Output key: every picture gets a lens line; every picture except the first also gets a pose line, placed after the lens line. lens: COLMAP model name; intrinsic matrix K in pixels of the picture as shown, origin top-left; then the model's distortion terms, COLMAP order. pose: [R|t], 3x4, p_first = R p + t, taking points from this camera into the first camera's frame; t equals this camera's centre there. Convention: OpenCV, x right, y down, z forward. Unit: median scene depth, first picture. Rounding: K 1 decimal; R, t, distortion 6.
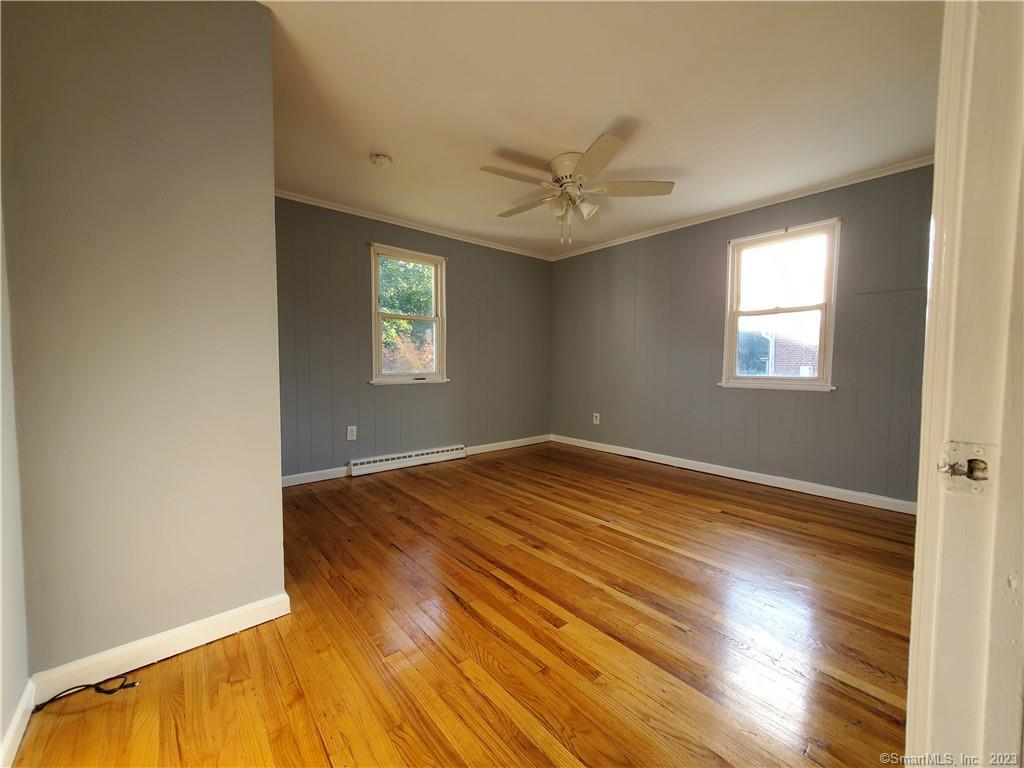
lens RADIAL K [[403.9, 0, 506.9], [0, 403.9, 385.5], [0, 0, 1]] dist [0.002969, -0.000228]
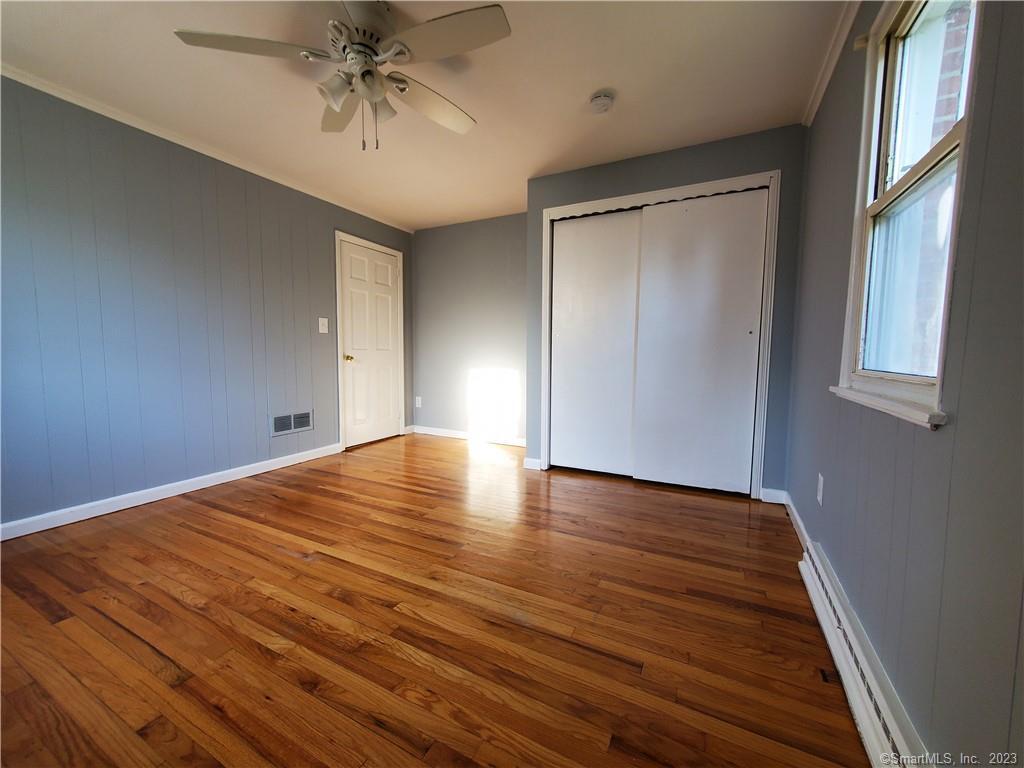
lens RADIAL K [[403.9, 0, 506.9], [0, 403.9, 385.5], [0, 0, 1]] dist [0.002969, -0.000228]
pose [[-0.923483, 0.023459, -0.382922, 0.181349], [-0.029678, 0.990769, 0.132270, -0.070688], [0.382490, 0.133514, -0.914262, 1.553914]]
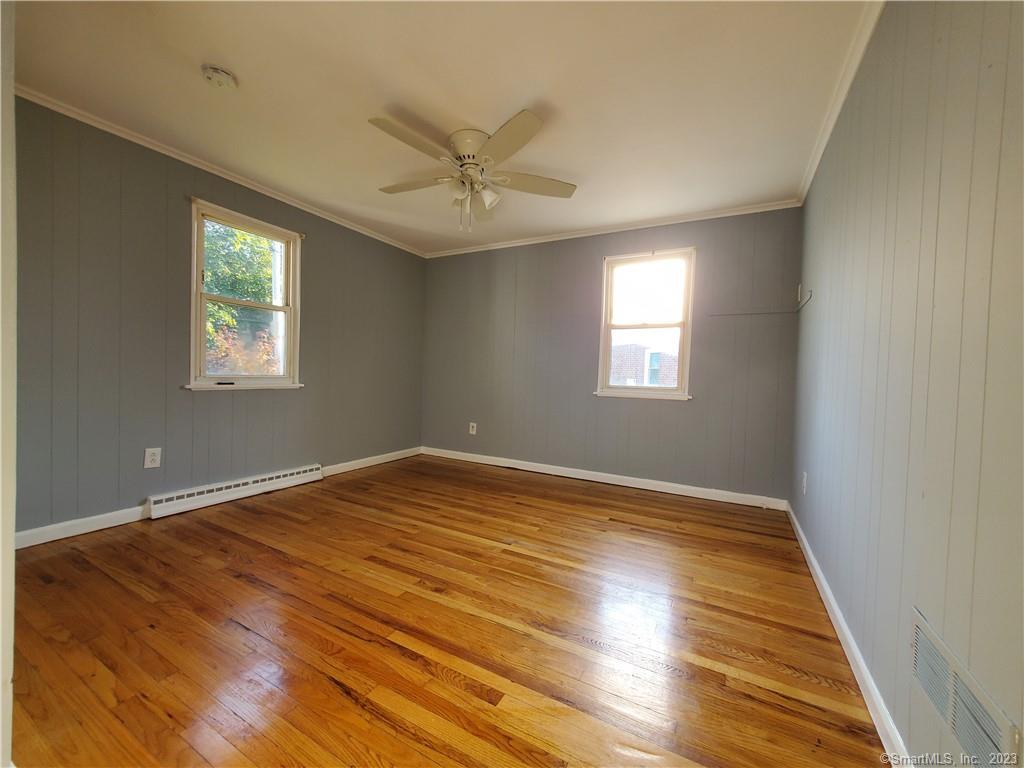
lens RADIAL K [[405.3, 0, 505.9], [0, 405.3, 384.7], [0, 0, 1]] dist [0.003888, -0.000910]
pose [[0.933907, 0.015385, 0.357184, -0.074355], [-0.007585, 0.999701, -0.023227, 0.001628], [-0.357435, 0.018983, 0.933745, 0.132377]]
